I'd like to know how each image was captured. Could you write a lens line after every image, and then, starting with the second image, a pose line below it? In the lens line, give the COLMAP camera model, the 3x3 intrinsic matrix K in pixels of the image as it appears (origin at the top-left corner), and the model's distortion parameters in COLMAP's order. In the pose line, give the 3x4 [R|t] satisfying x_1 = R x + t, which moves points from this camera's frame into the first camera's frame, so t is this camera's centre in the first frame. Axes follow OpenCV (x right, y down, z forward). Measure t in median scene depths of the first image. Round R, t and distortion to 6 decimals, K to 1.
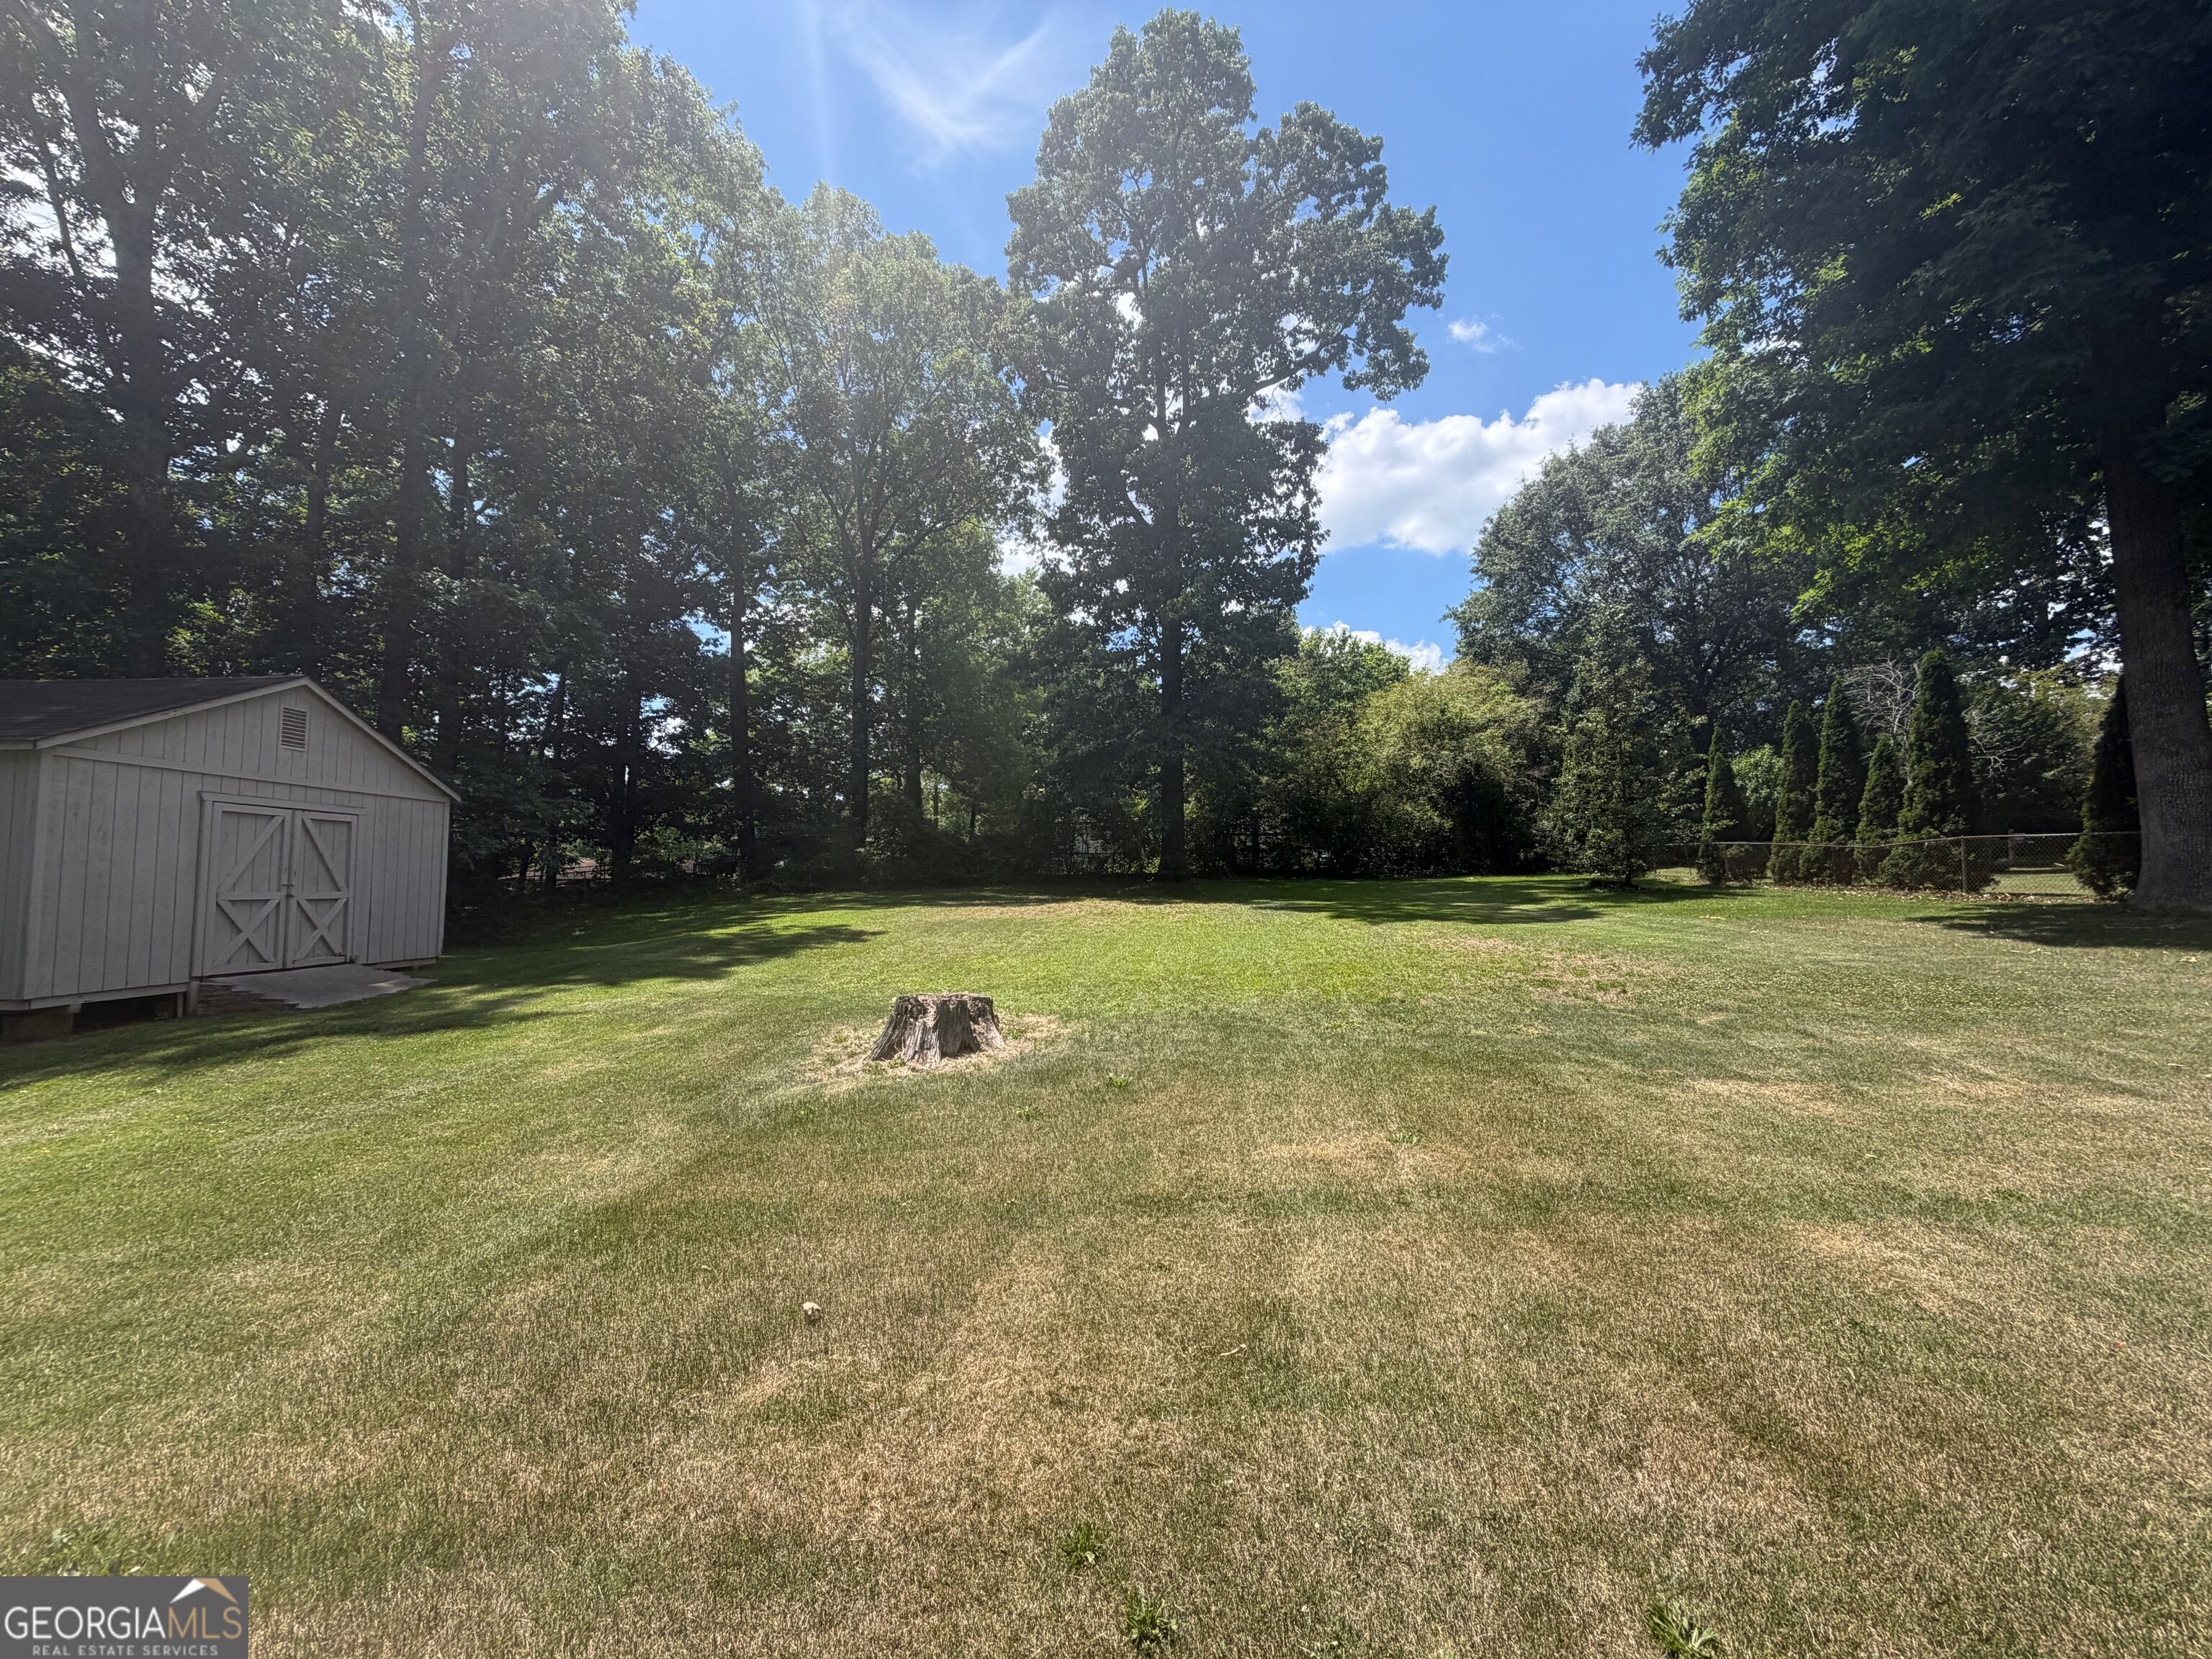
lens RADIAL K [[878.3, 0, 1106.0], [0, 878.3, 829.5], [0, 0, 1]] dist [-0.000077, 0.000459]
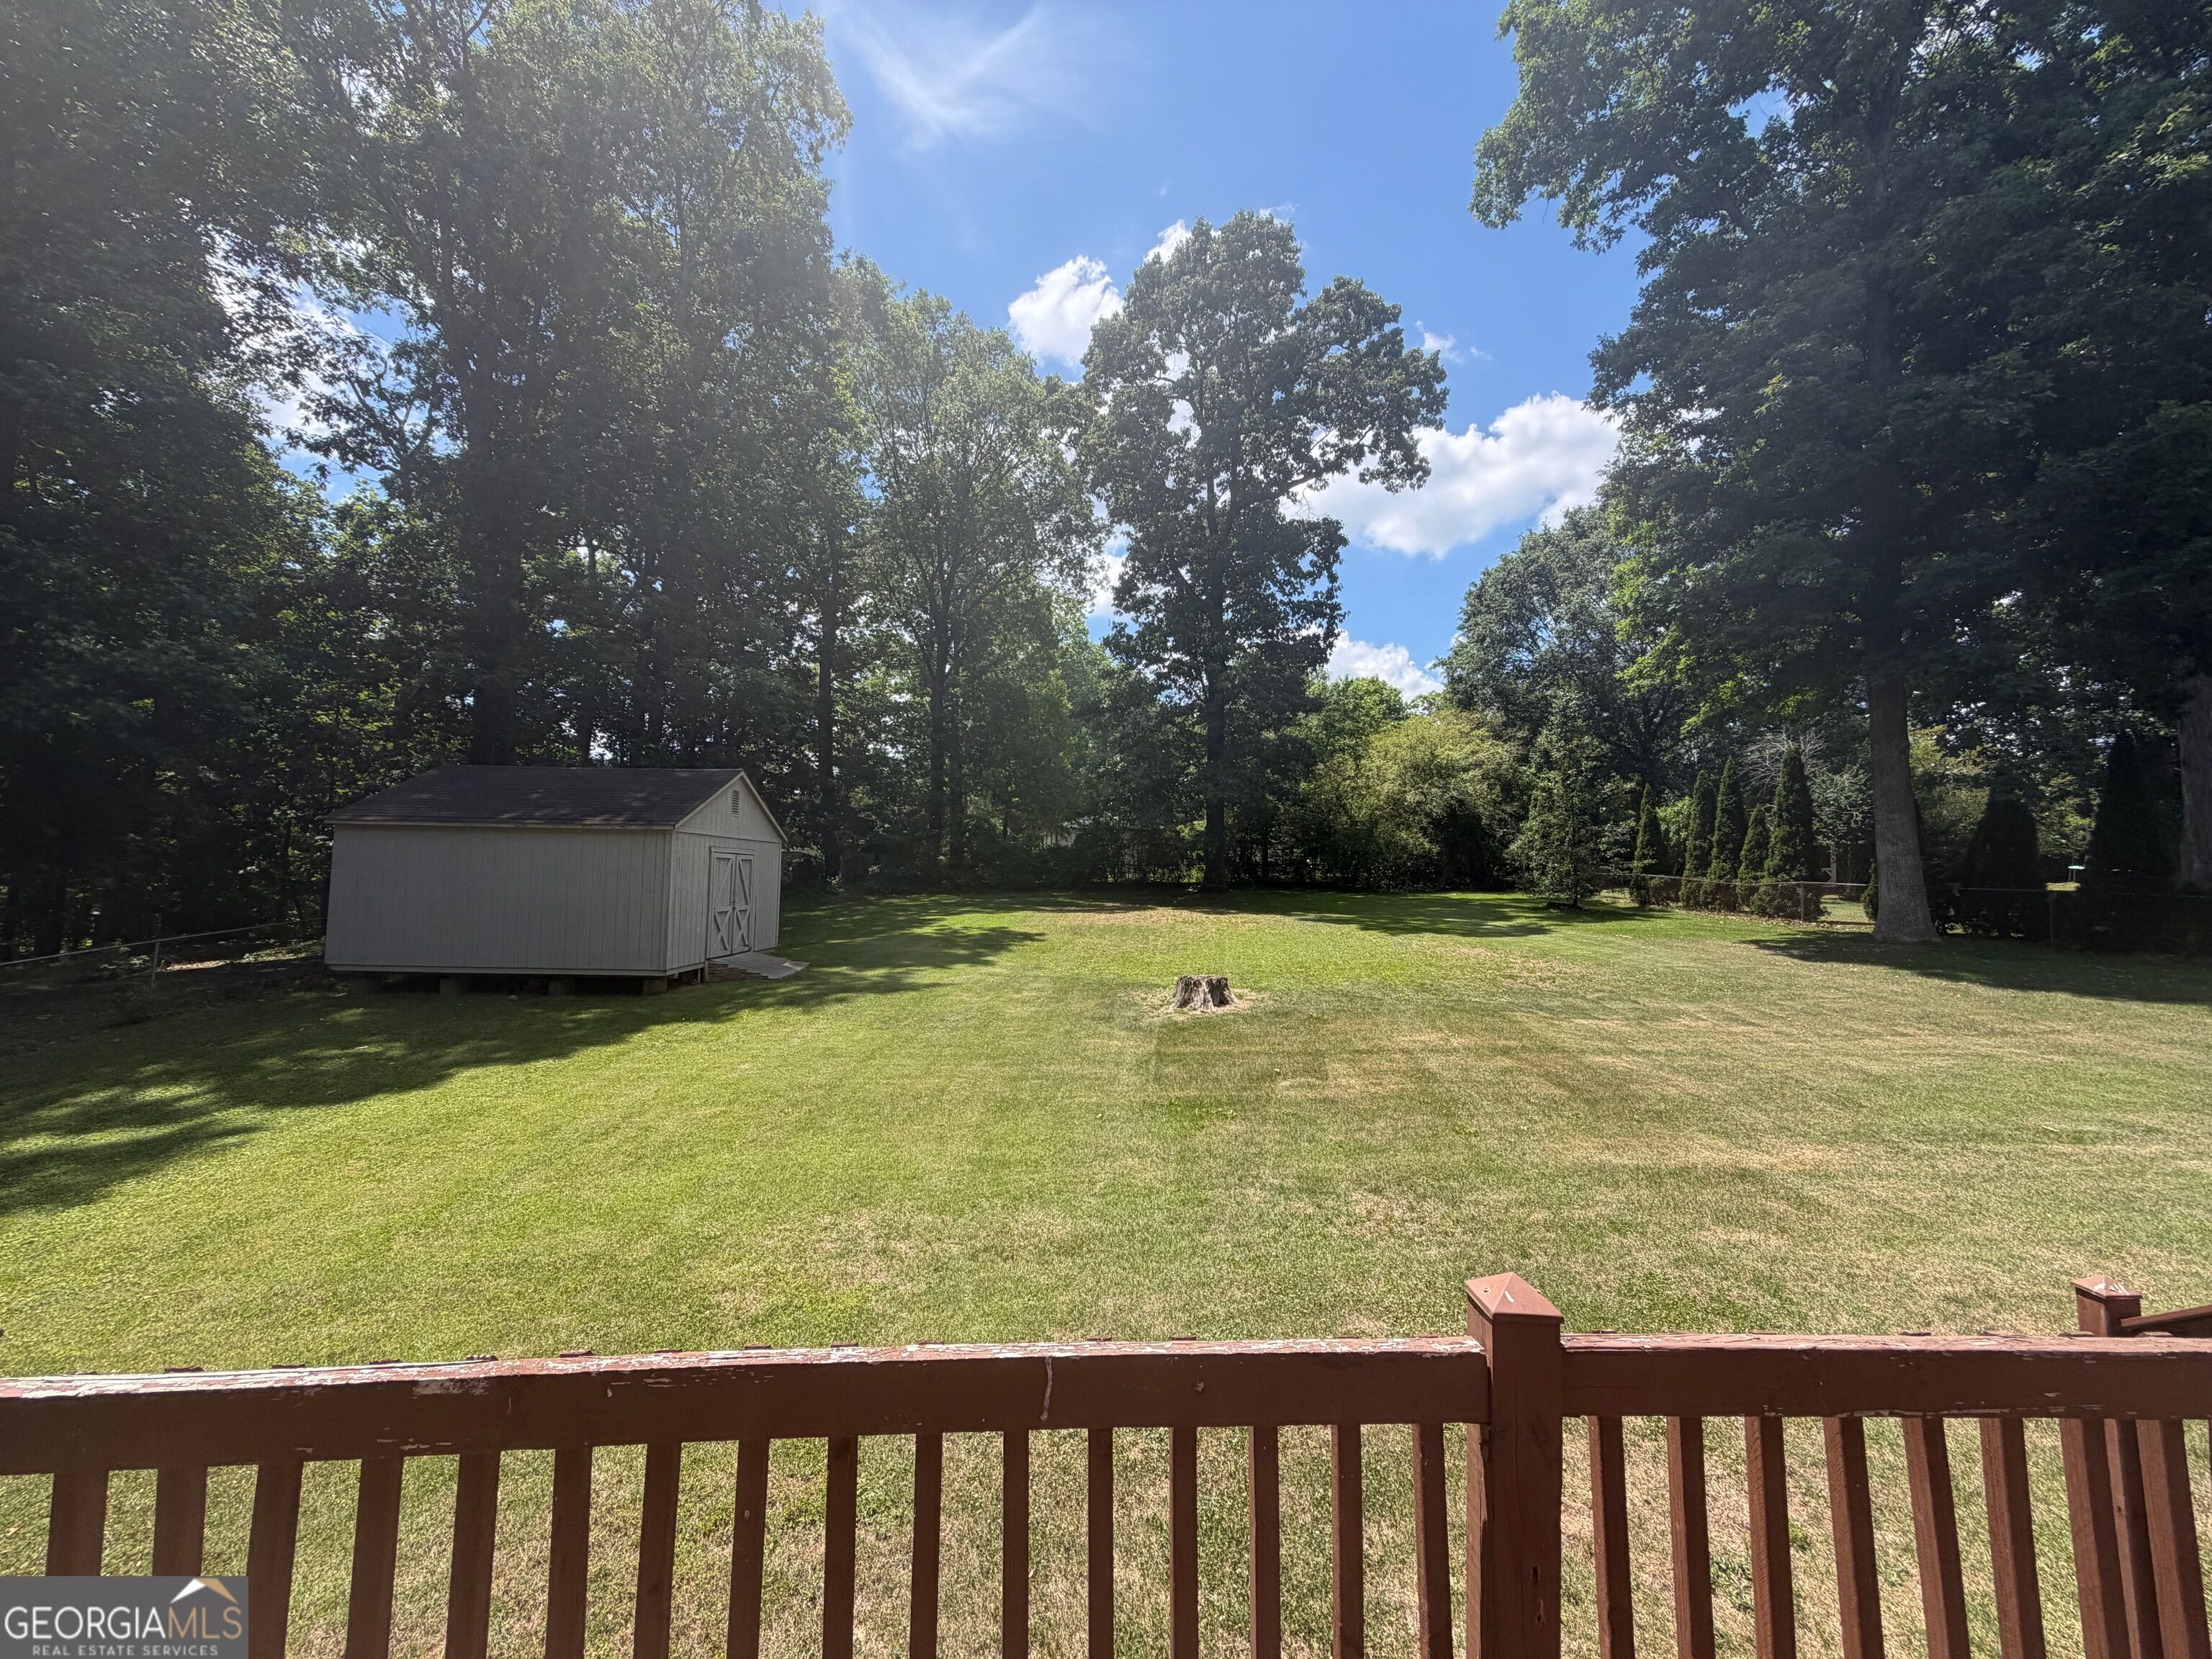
lens RADIAL K [[878.3, 0, 1106.0], [0, 878.3, 829.5], [0, 0, 1]] dist [-0.000077, 0.000459]
pose [[0.999365, 0.022949, 0.027258, -0.122698], [-0.023173, 0.999700, 0.007938, -0.038588], [-0.027068, -0.008565, 0.999597, -0.247328]]
